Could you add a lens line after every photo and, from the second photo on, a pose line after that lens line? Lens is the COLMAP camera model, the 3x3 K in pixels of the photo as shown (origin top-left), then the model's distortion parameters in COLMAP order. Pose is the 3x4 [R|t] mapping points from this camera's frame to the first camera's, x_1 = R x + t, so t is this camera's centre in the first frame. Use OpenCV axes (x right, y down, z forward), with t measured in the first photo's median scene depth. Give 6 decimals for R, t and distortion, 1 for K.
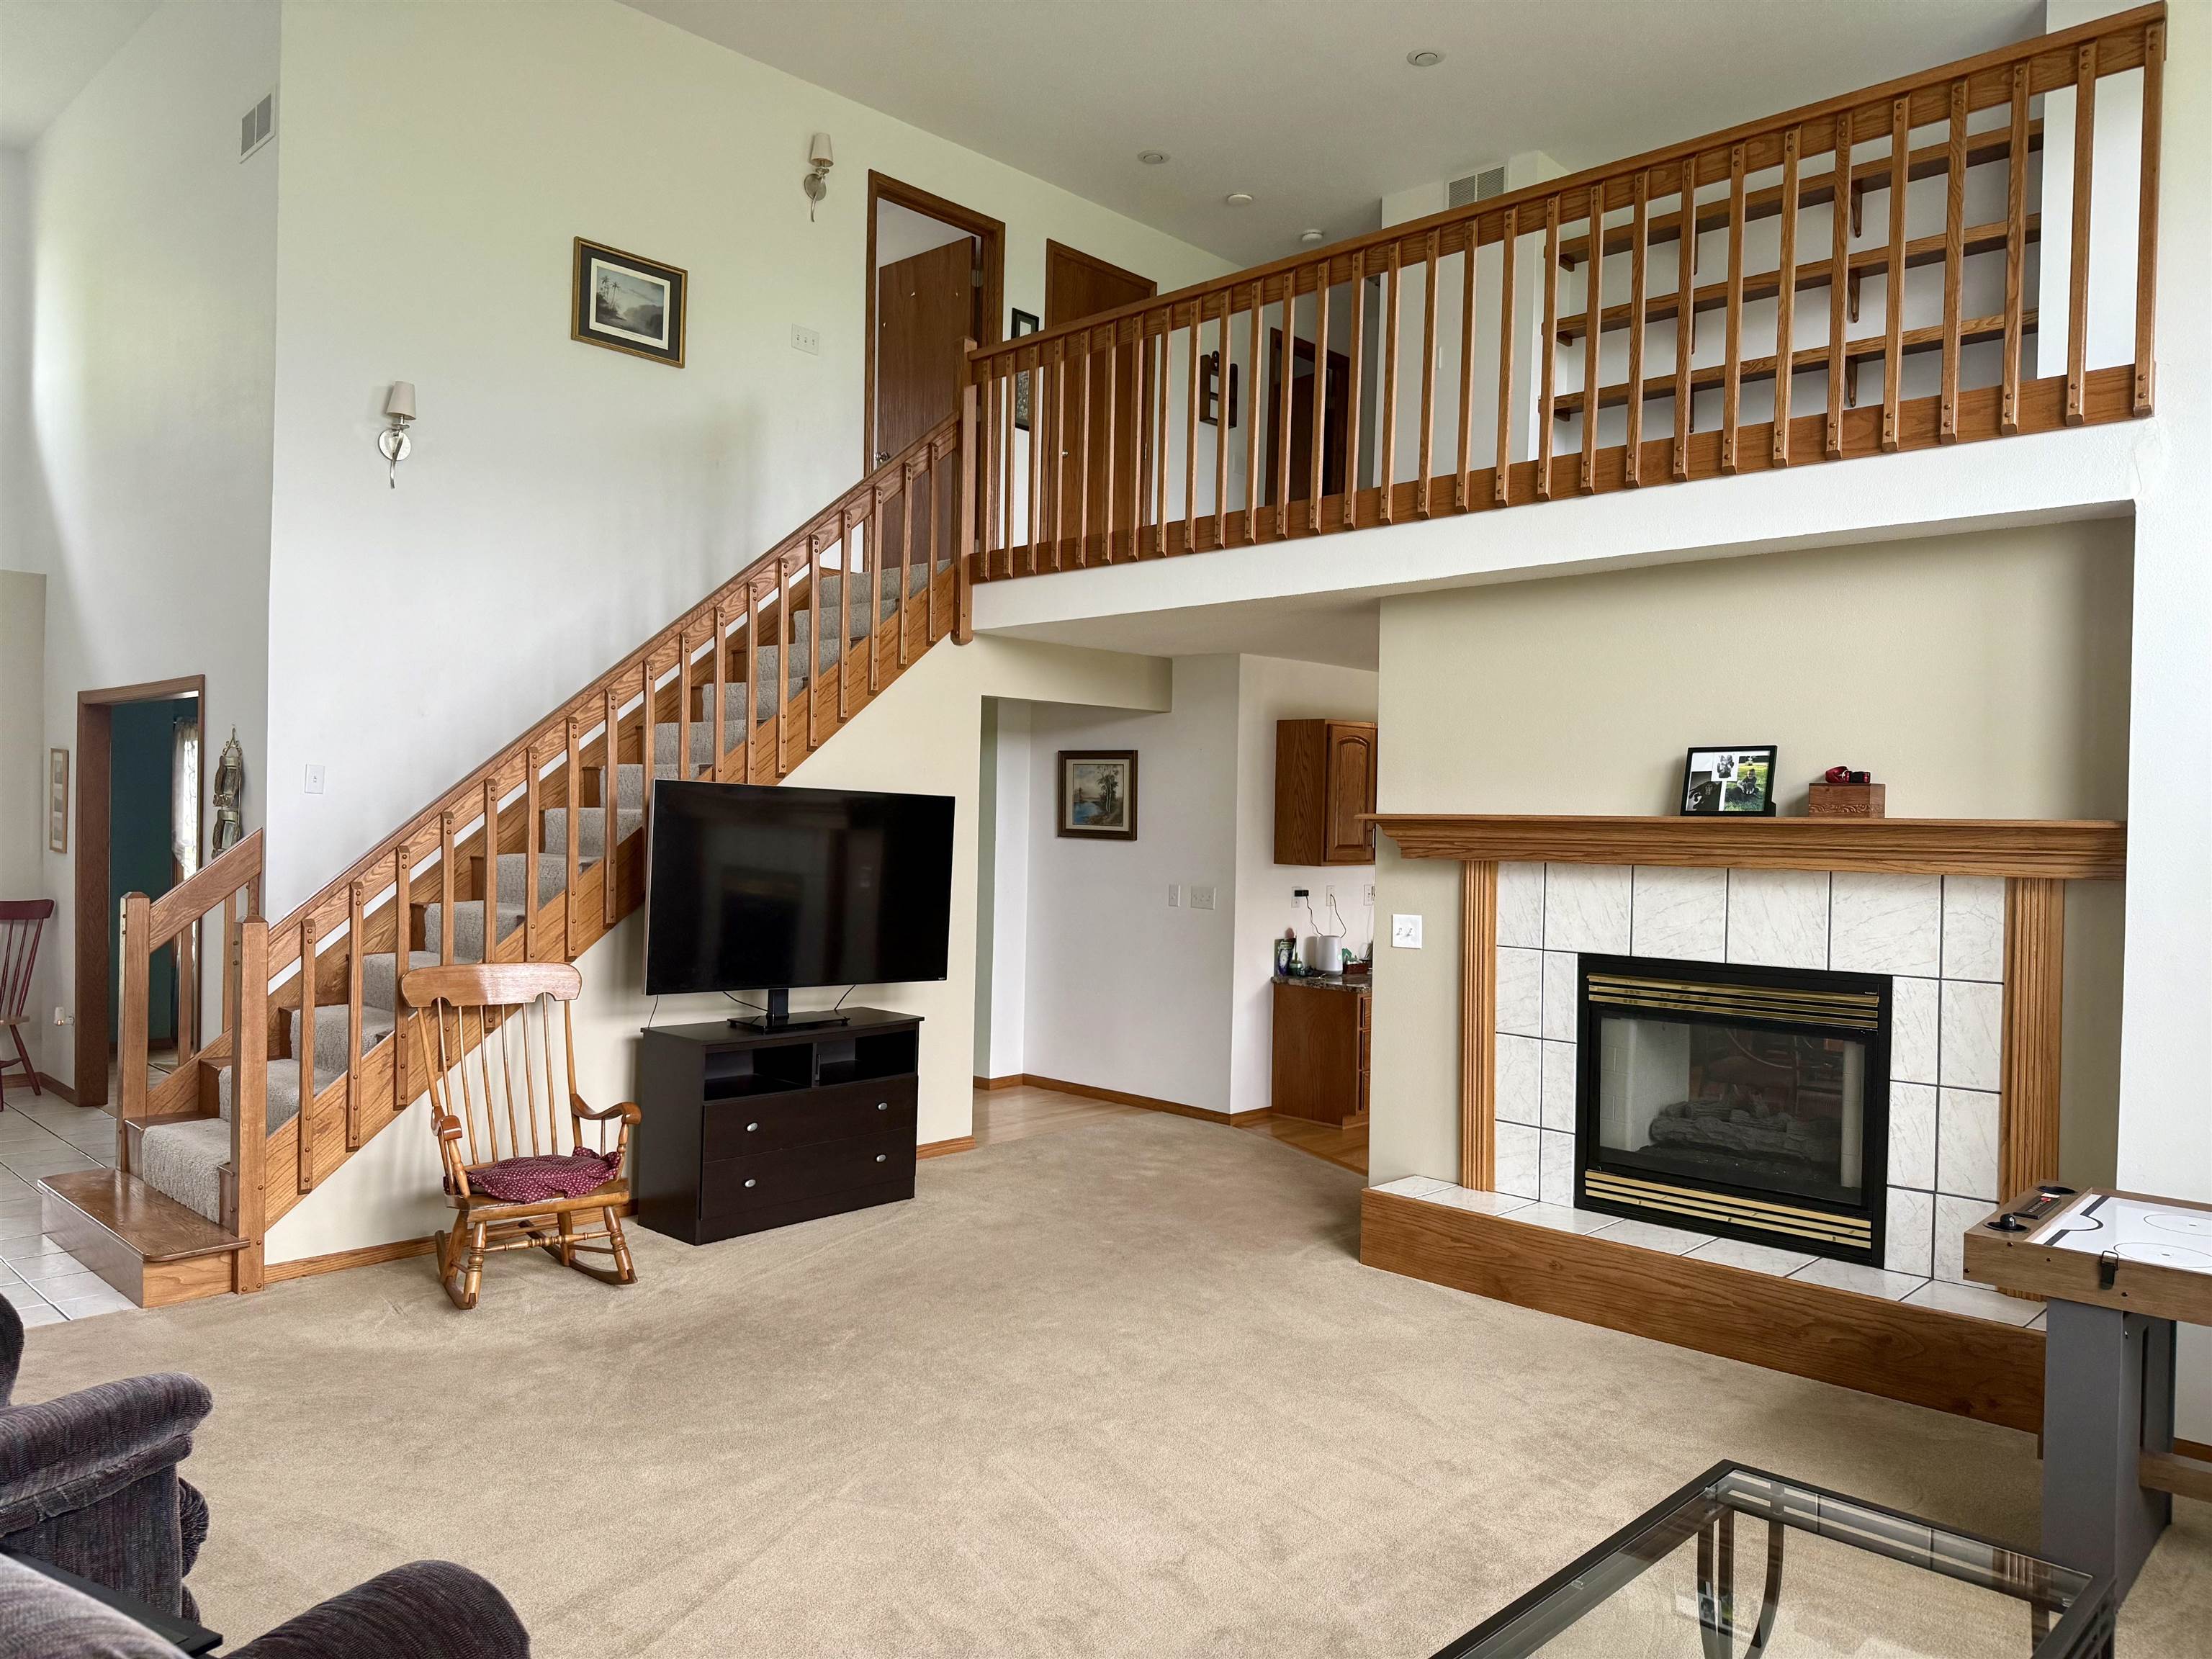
lens RADIAL K [[1565.3, 0, 1102.2], [0, 1565.3, 829.9], [0, 0, 1]] dist [0.151438, -0.241345]
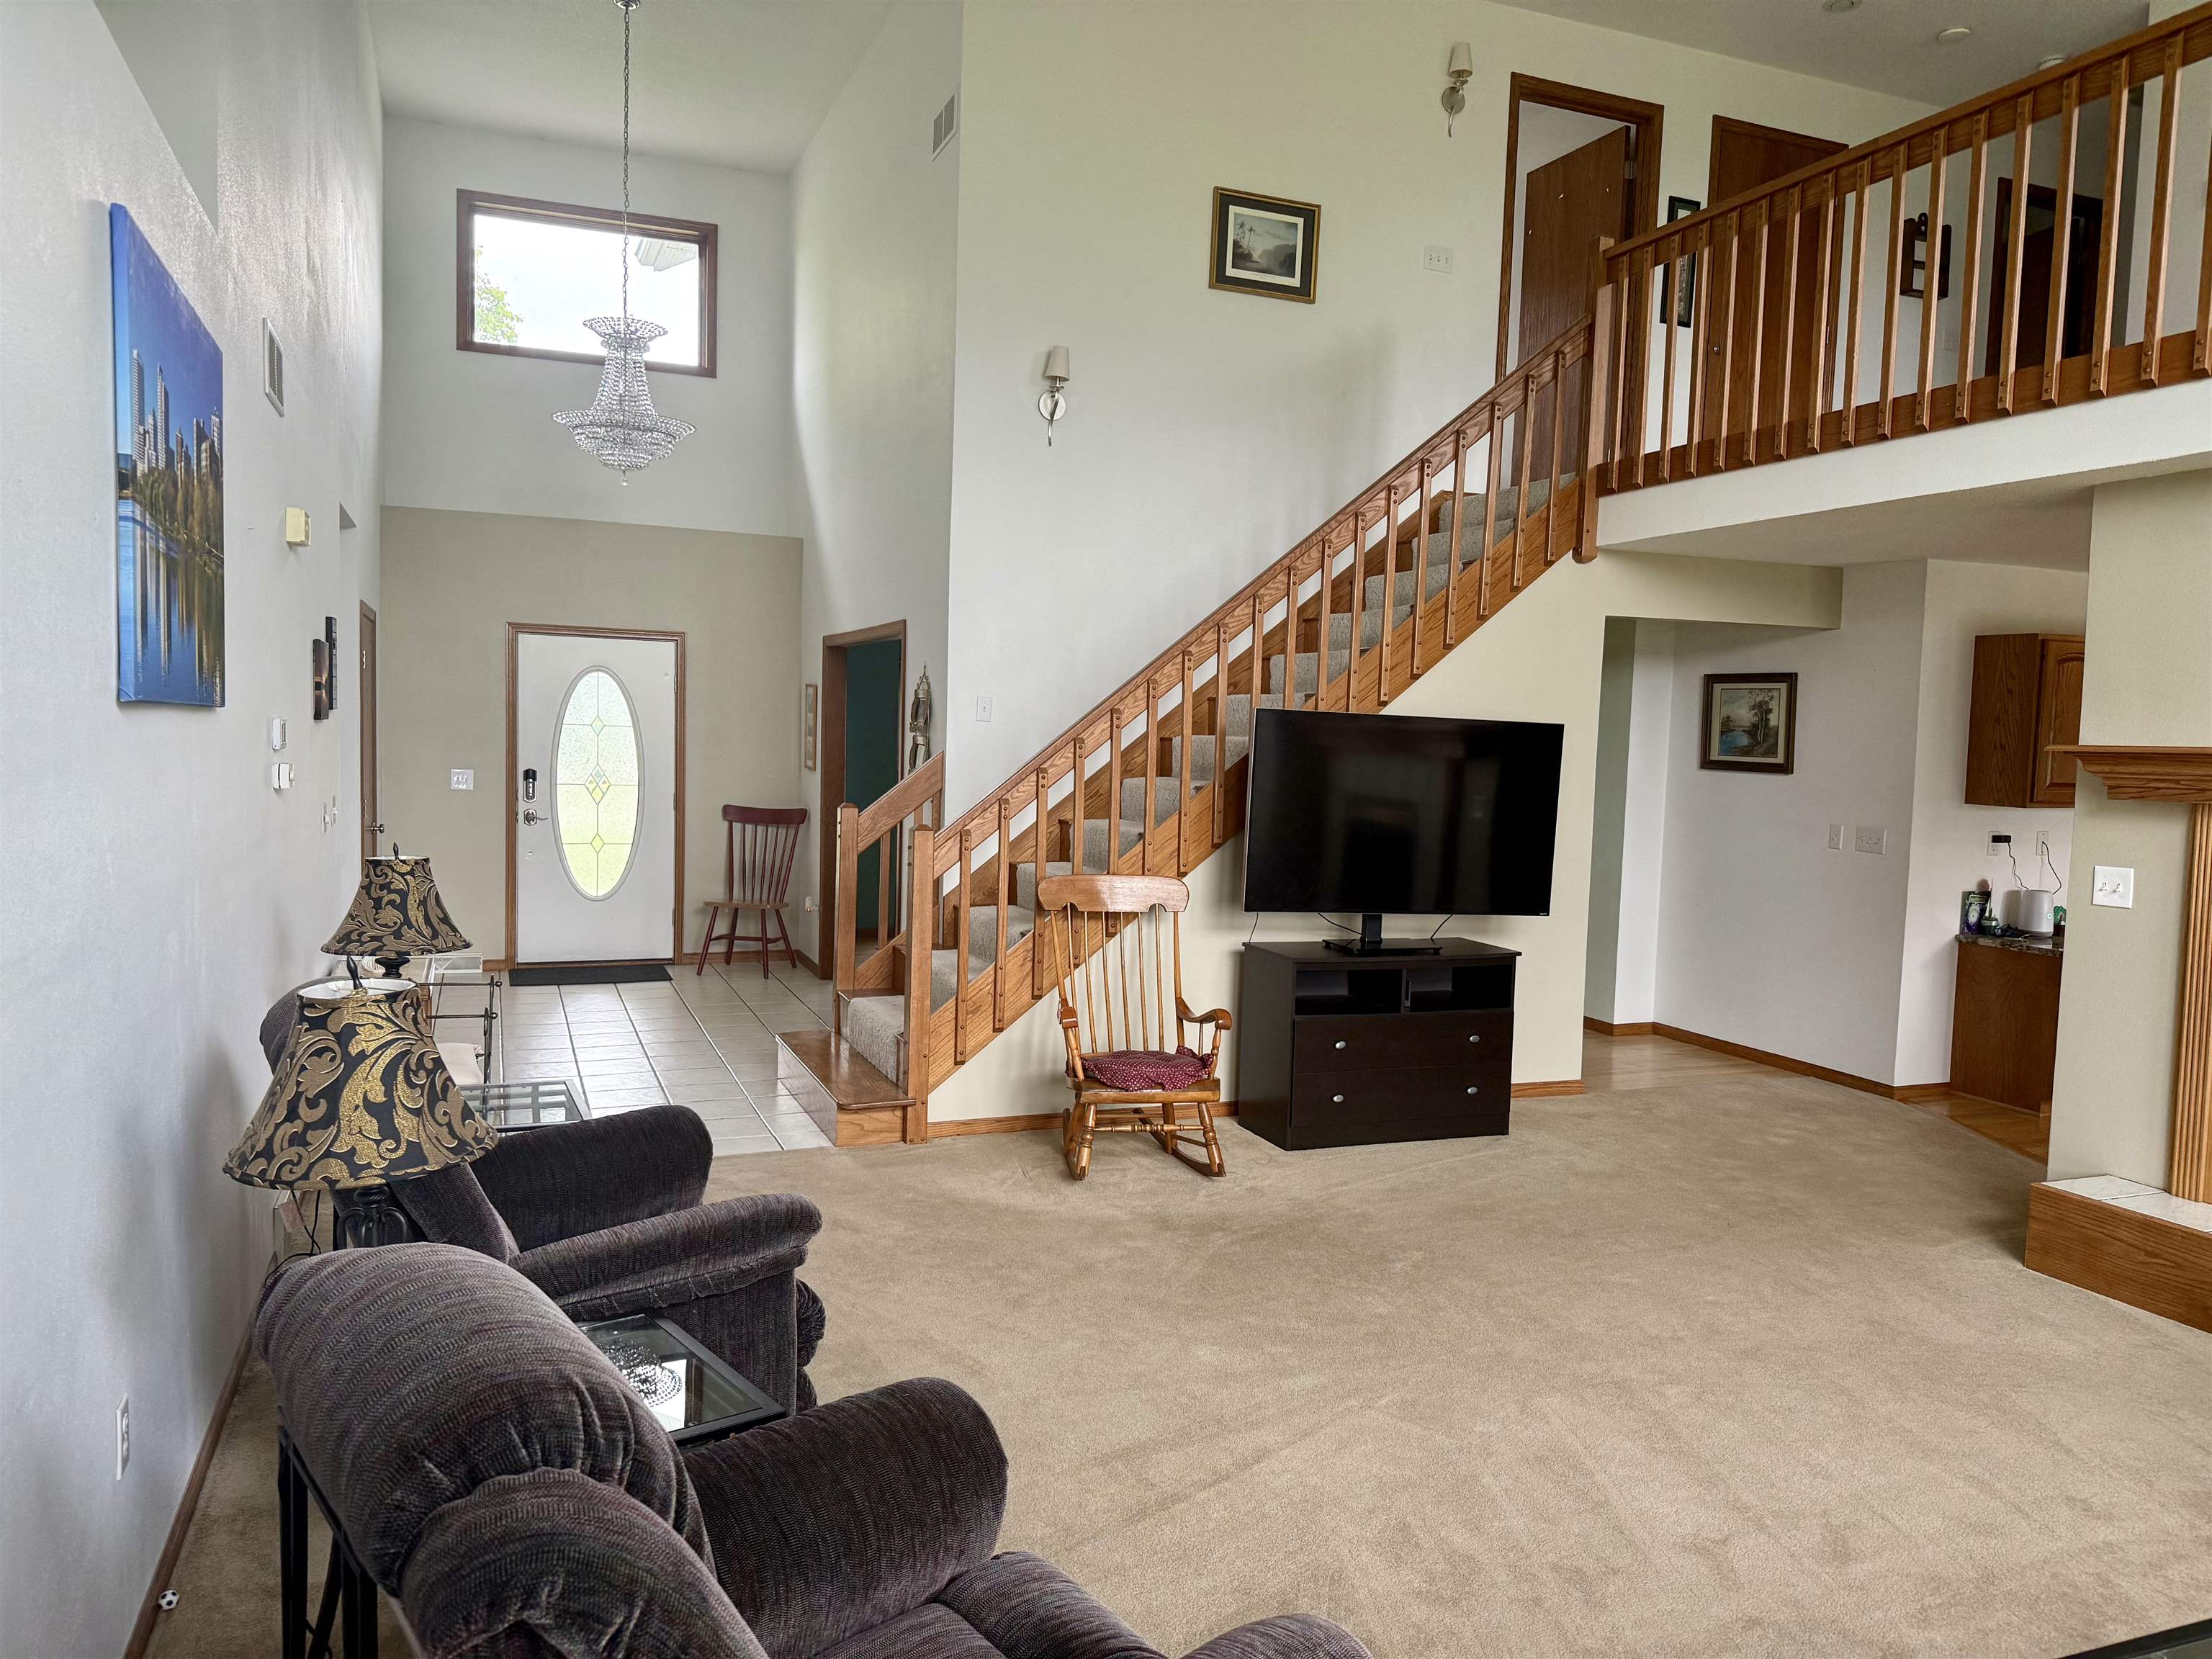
lens RADIAL K [[1565.3, 0, 1102.2], [0, 1565.3, 829.9], [0, 0, 1]] dist [0.151438, -0.241345]
pose [[0.910815, 0.031189, -0.411636, 0.053550], [-0.013214, 0.998834, 0.046443, 0.001905], [0.412604, -0.036862, 0.910164, 0.006939]]
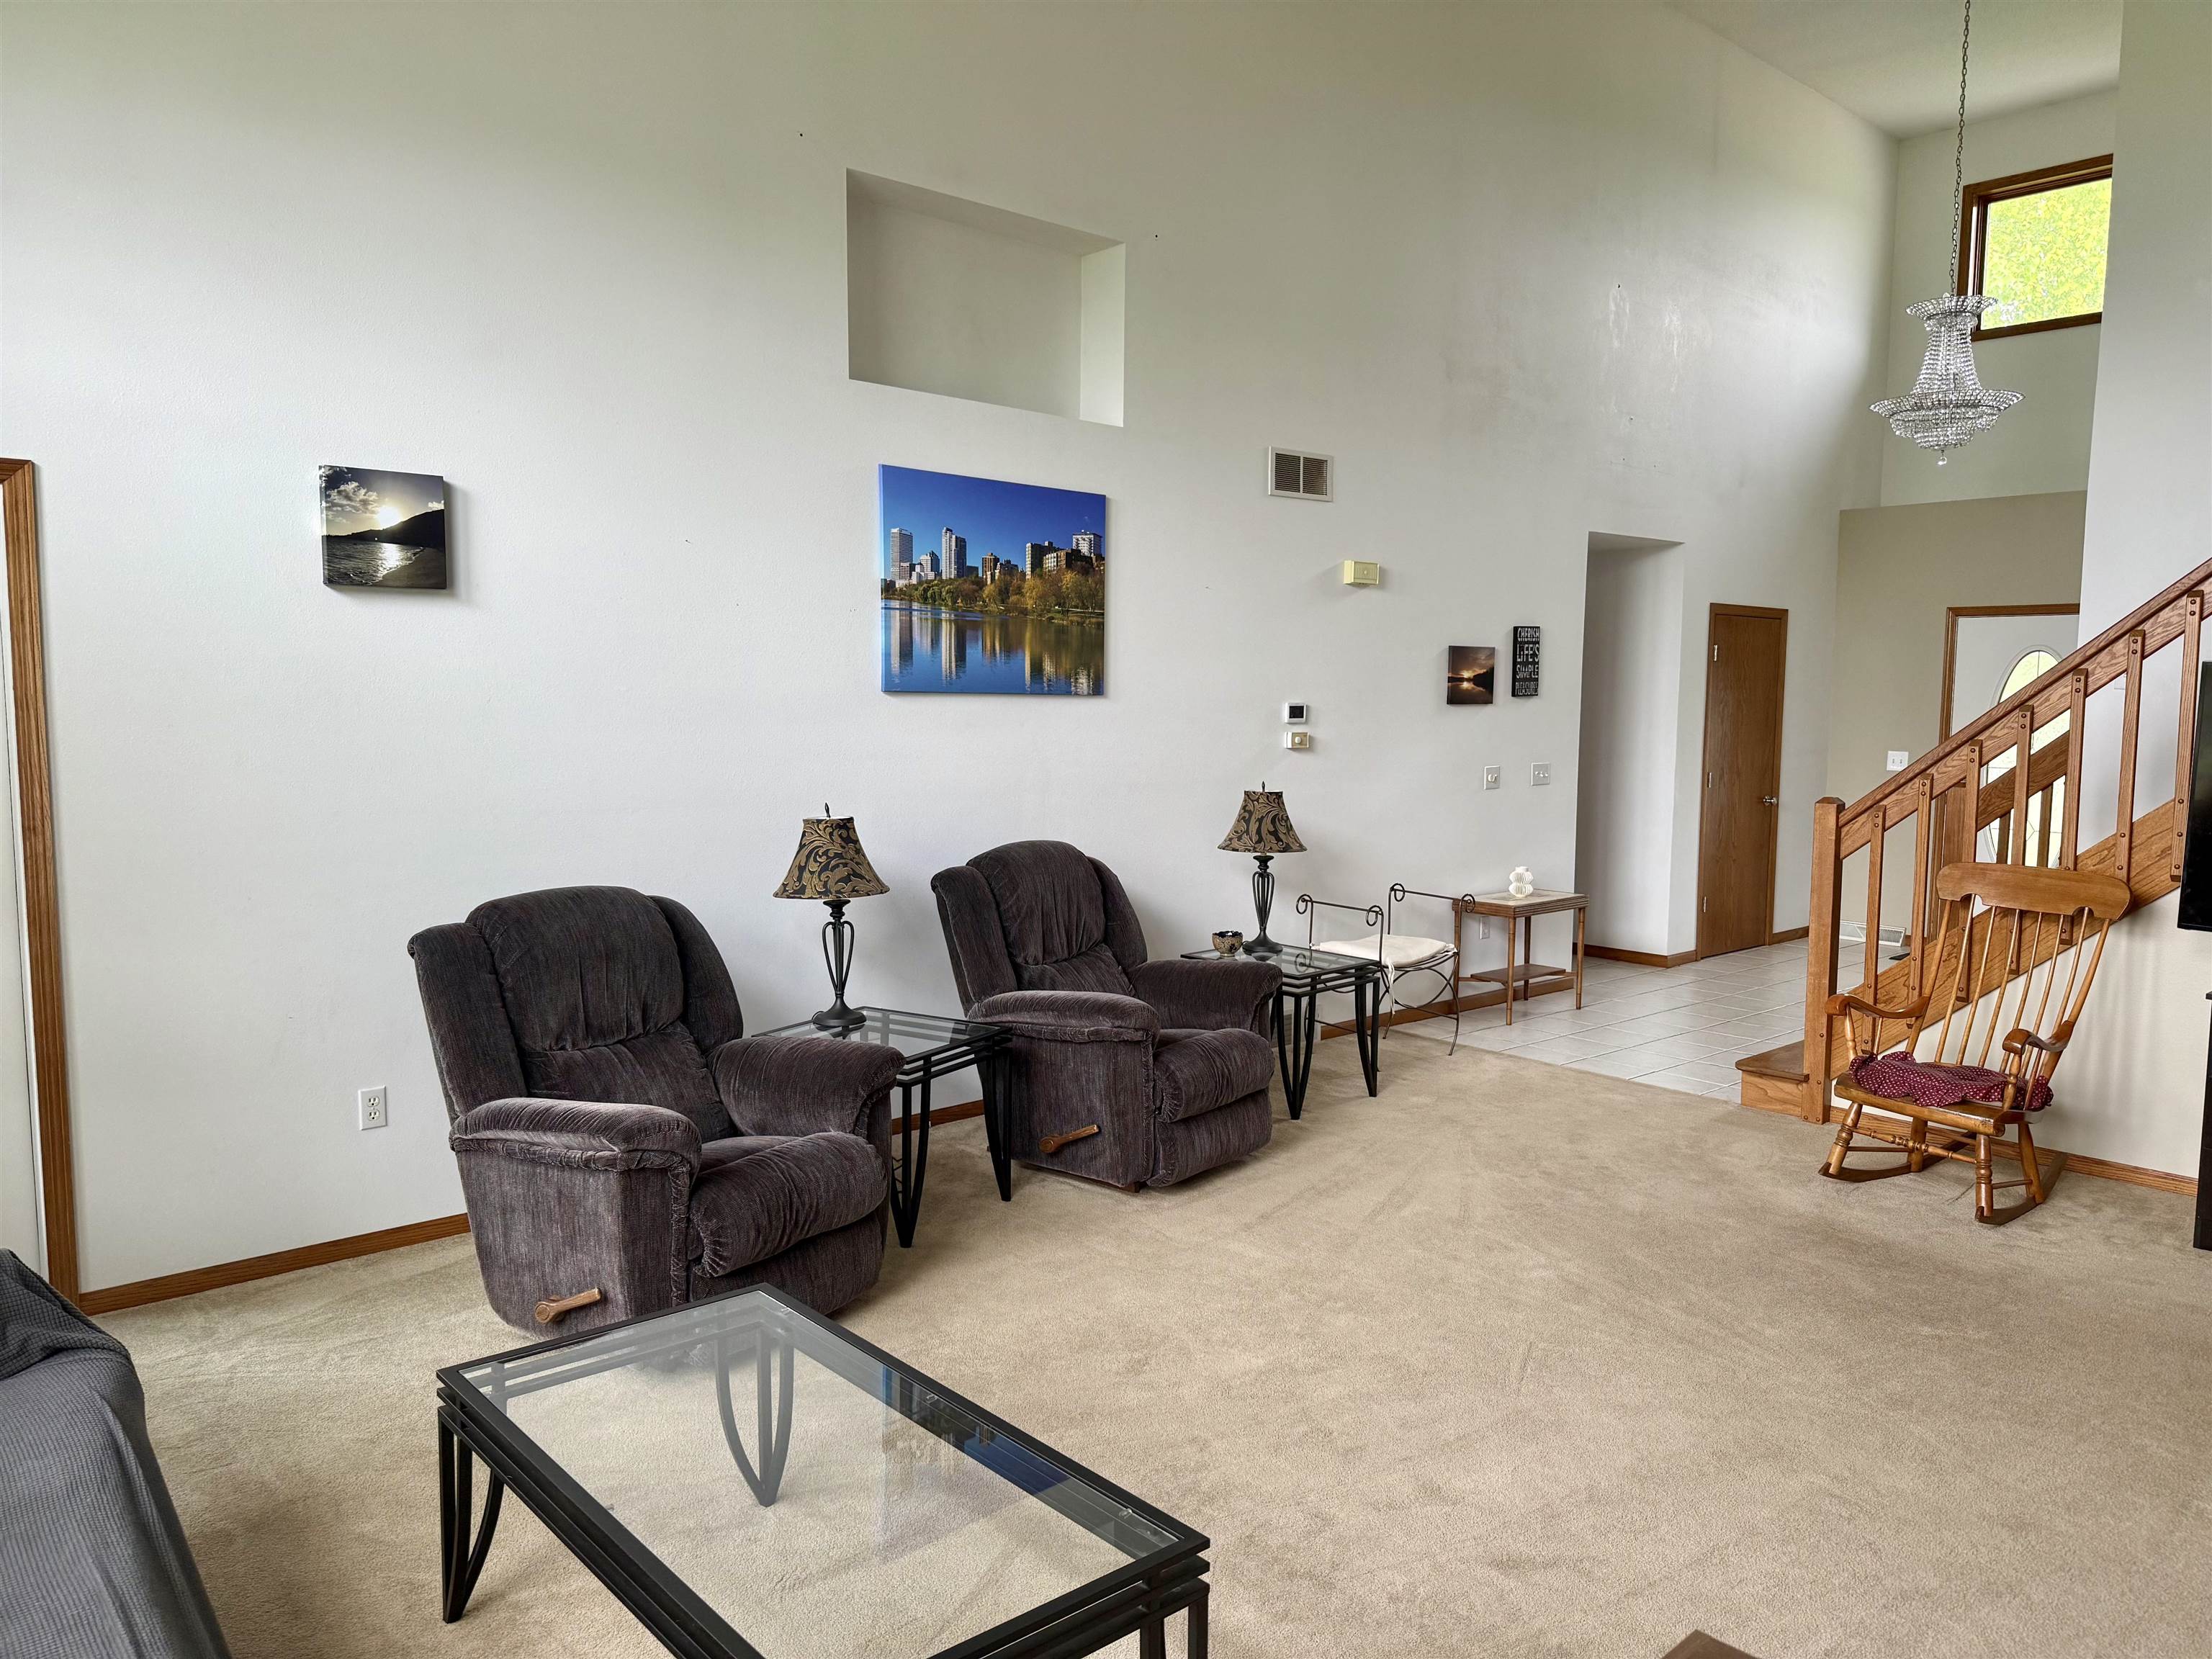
lens RADIAL K [[1565.3, 0, 1102.2], [0, 1565.3, 829.9], [0, 0, 1]] dist [0.151438, -0.241345]
pose [[-0.082395, 0.064741, -0.994495, 0.556524], [-0.017358, 0.997643, 0.066385, 0.008840], [0.996449, 0.022732, -0.081077, 0.500028]]
